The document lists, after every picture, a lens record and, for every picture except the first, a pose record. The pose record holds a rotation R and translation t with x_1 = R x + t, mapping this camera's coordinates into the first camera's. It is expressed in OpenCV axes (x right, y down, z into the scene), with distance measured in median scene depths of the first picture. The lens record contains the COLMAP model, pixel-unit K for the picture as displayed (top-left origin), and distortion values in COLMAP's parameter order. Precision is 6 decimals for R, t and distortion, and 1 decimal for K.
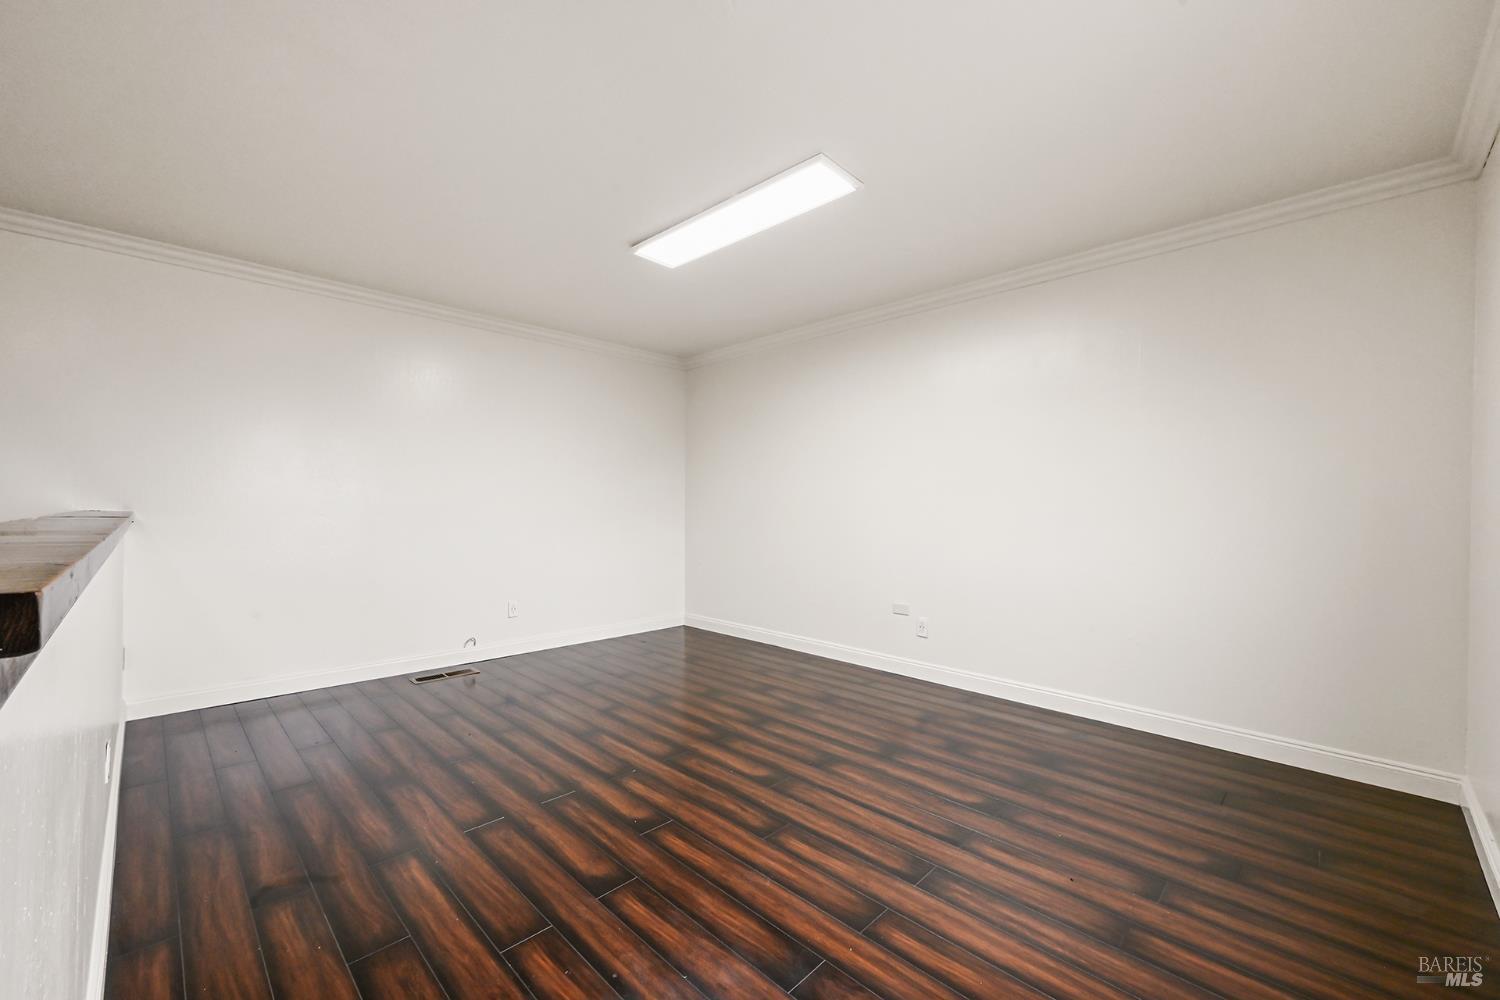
lens RADIAL K [[600.1, 0, 754.8], [0, 600.1, 502.5], [0, 0, 1]] dist [0.000048, 0.000011]
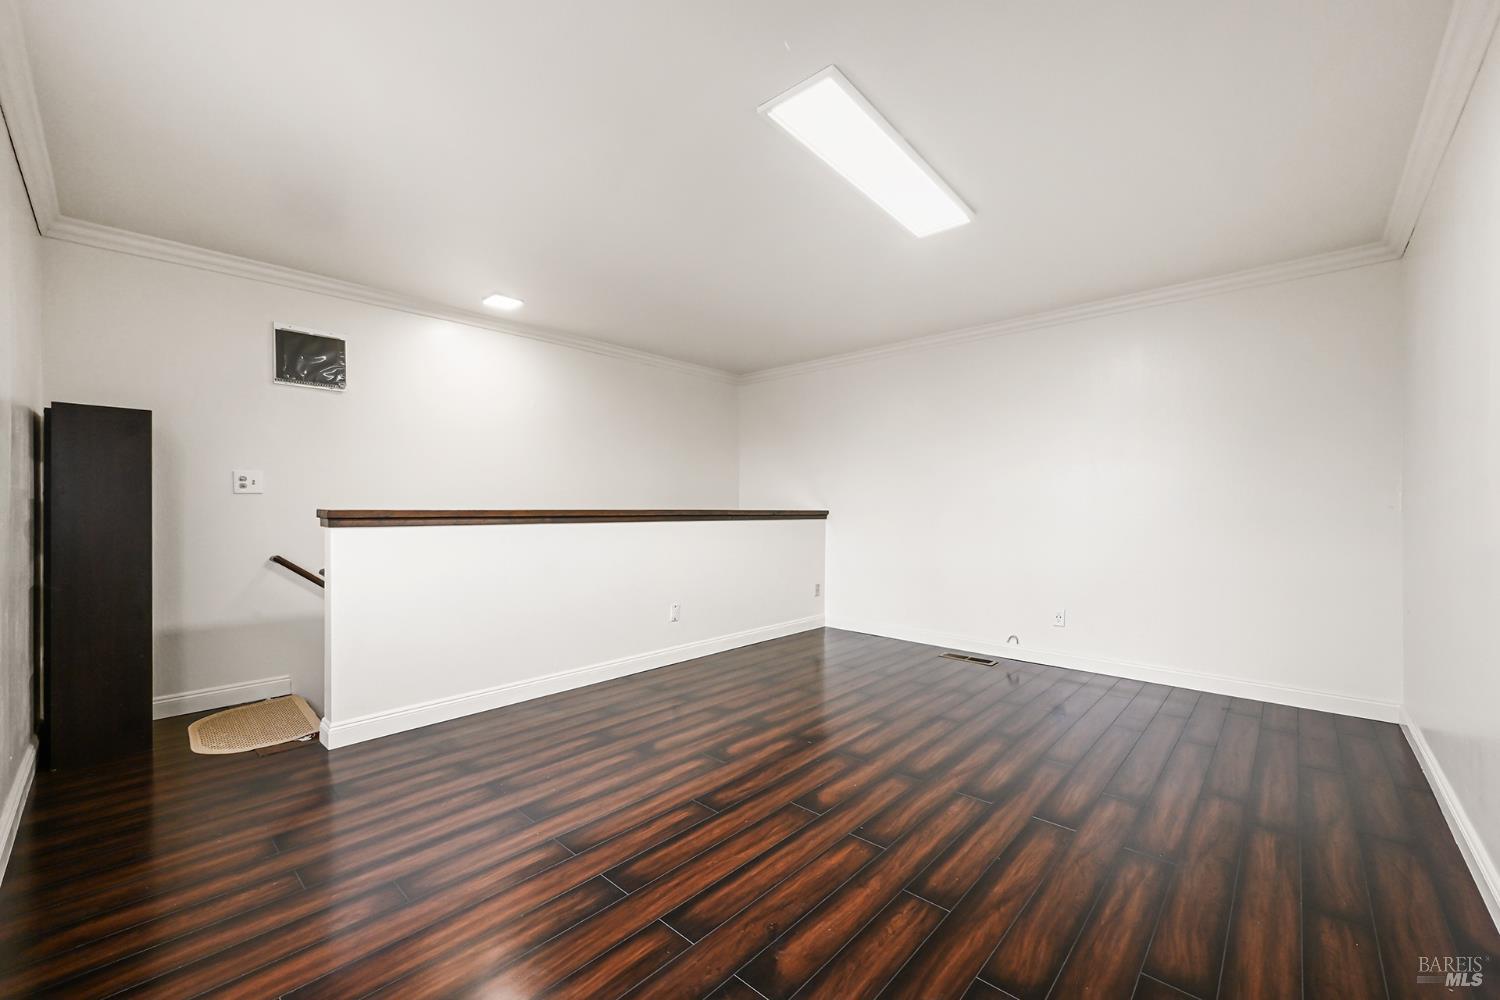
lens RADIAL K [[600.1, 0, 748.0], [0, 600.1, 503.1], [0, 0, 1]] dist [0.000048, 0.000011]
pose [[0.032131, -0.010801, -0.999425, 0.999897], [-0.004200, 0.999931, -0.010941, 0.023579], [0.999475, 0.004550, 0.032084, 0.945255]]
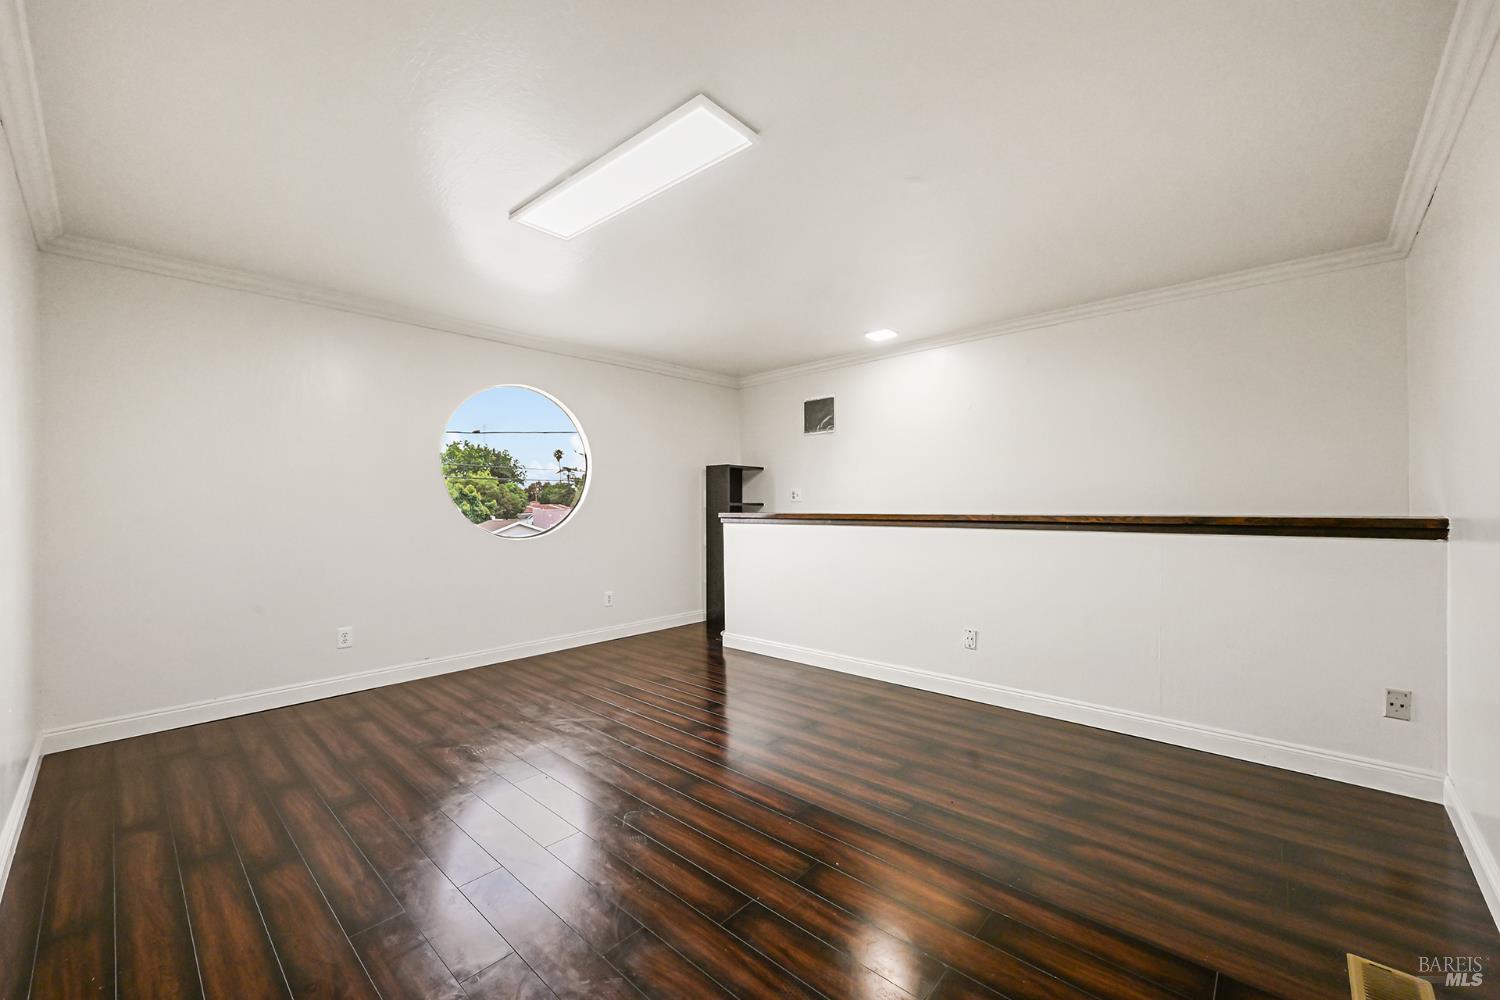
lens RADIAL K [[600.1, 0, 743.6], [0, 600.1, 506.0], [0, 0, 1]] dist [0.000048, 0.000011]
pose [[-0.999544, -0.008760, -0.028904, -0.192765], [-0.008558, 0.999938, -0.007107, 0.021663], [0.028964, -0.006856, -0.999557, 2.218535]]
